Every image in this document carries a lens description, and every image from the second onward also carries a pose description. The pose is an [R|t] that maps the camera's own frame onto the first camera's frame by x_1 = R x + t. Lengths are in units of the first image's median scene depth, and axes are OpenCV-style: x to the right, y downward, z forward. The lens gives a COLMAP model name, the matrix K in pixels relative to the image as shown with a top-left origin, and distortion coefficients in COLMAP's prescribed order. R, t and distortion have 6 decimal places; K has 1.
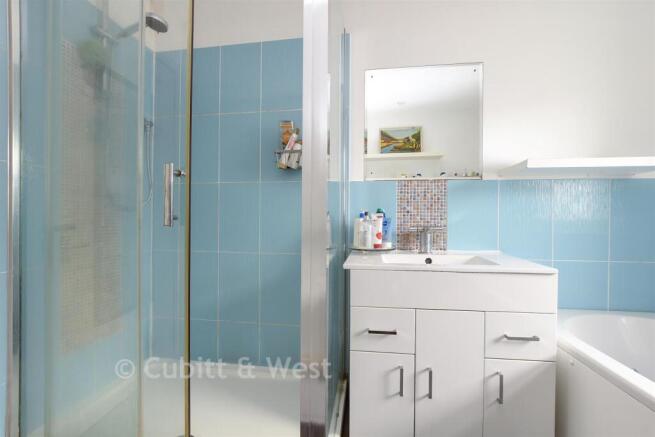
lens RADIAL K [[288.1, 0, 328.7], [0, 288.1, 219.6], [0, 0, 1]] dist [-0.003857, -0.000326]
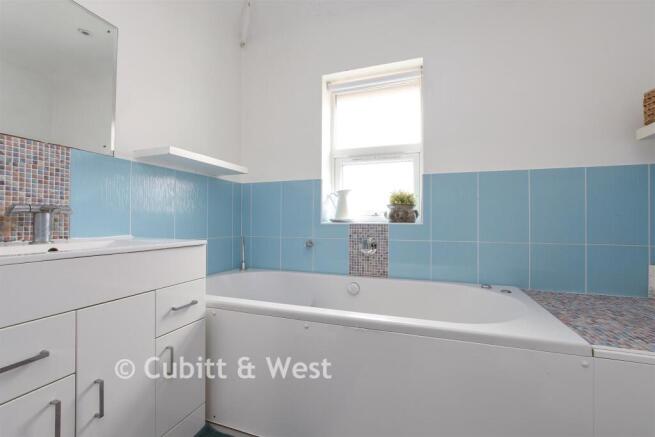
lens RADIAL K [[288.1, 0, 327.3], [0, 288.1, 218.0], [0, 0, 1]] dist [-0.003857, -0.000326]
pose [[0.227188, 0.007811, 0.973820, -0.268334], [0.002901, 0.999958, -0.008698, 0.087061], [-0.973847, 0.004801, 0.227156, 0.216012]]
